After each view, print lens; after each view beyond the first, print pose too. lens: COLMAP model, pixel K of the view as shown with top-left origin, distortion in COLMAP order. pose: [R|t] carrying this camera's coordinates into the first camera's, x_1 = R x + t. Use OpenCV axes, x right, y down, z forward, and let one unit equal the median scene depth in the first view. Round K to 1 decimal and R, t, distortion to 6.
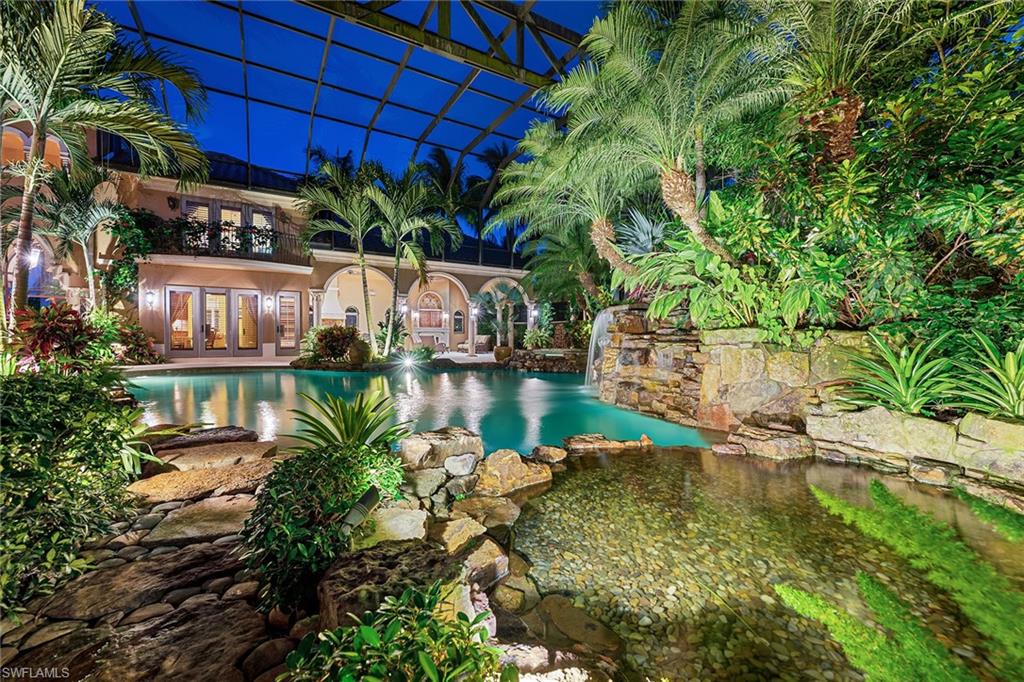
lens RADIAL K [[412.7, 0, 512.0], [0, 412.7, 349.9], [0, 0, 1]] dist [0.001689, 0.000004]
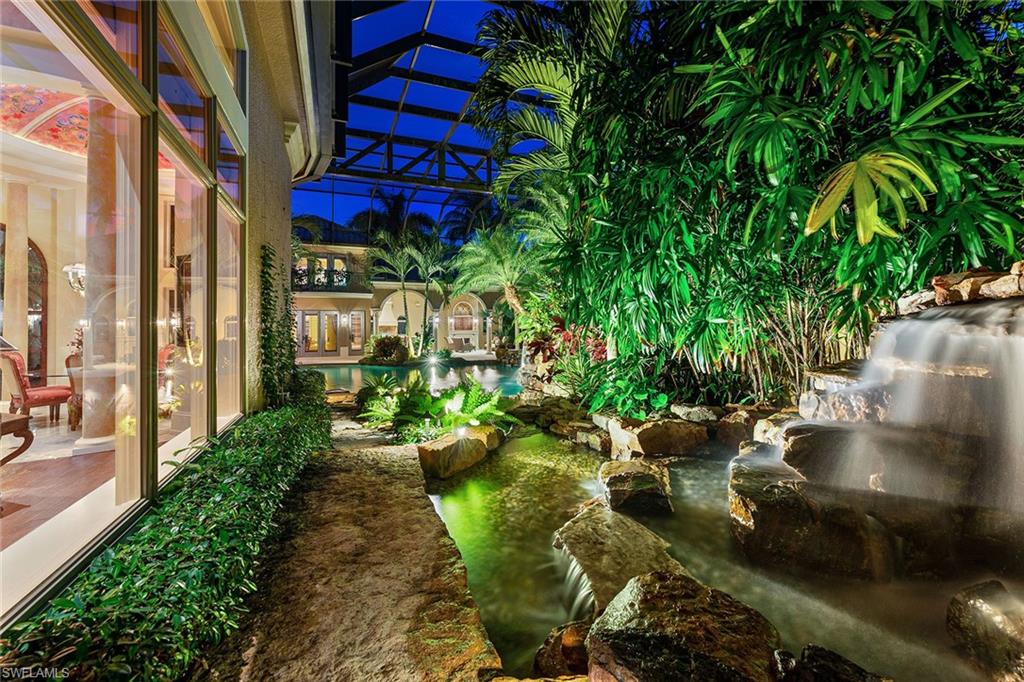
lens RADIAL K [[412.7, 0, 511.8], [0, 412.7, 330.2], [0, 0, 1]] dist [0.001689, 0.000004]
pose [[0.991399, -0.014702, -0.130043, 0.196646], [0.010625, 0.999432, -0.031989, -0.023718], [0.130439, 0.030332, 0.990992, -0.386938]]
